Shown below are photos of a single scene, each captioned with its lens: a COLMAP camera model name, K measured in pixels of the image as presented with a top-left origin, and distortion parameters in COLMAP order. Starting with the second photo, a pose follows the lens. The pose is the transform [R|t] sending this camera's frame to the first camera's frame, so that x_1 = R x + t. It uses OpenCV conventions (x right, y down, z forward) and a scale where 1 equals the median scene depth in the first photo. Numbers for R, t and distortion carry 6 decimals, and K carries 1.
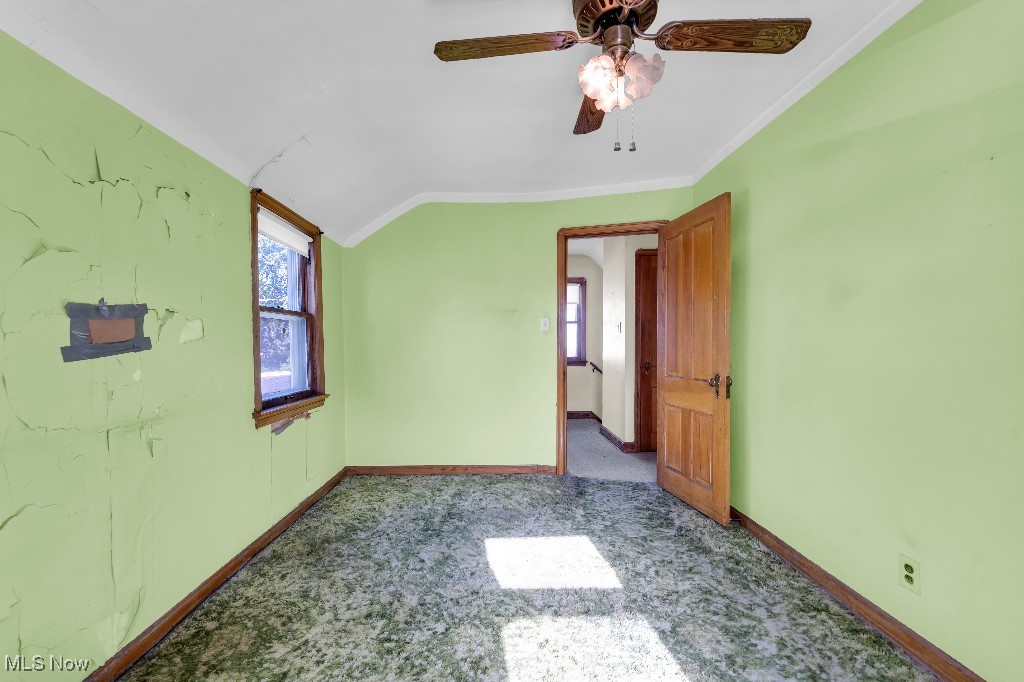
lens RADIAL K [[416.0, 0, 504.3], [0, 416.0, 347.1], [0, 0, 1]] dist [-0.001057, -0.000173]
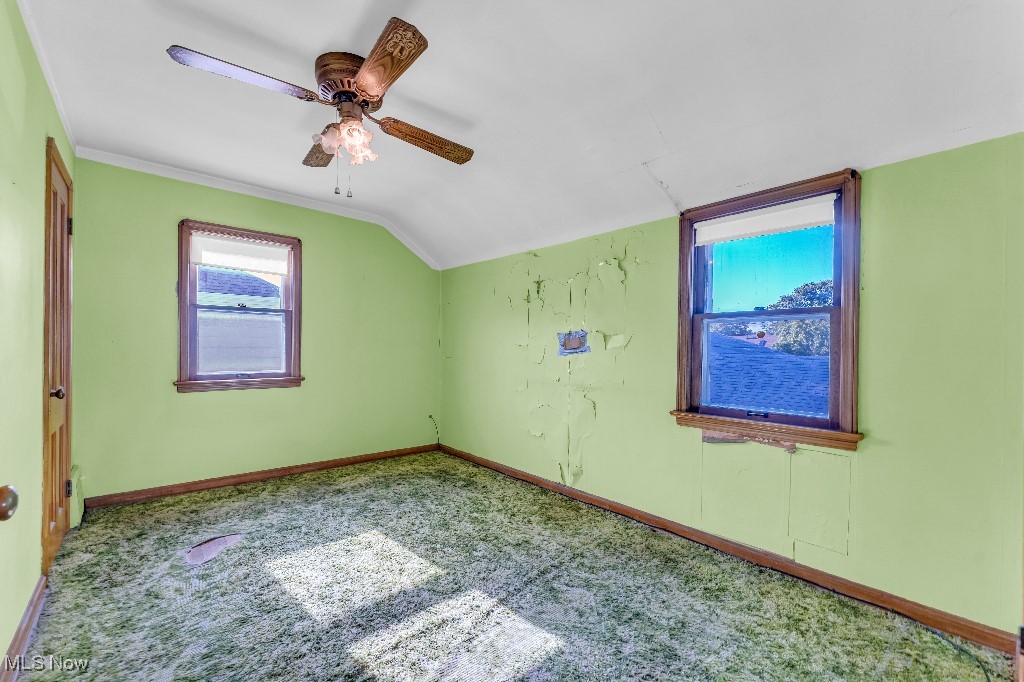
lens RADIAL K [[416.0, 0, 504.3], [0, 416.0, 347.1], [0, 0, 1]] dist [-0.001057, -0.000173]
pose [[-0.769054, -0.009528, -0.639113, 0.500533], [-0.014550, 0.999891, 0.002601, -0.013015], [0.639019, 0.011299, -0.769108, 1.593709]]
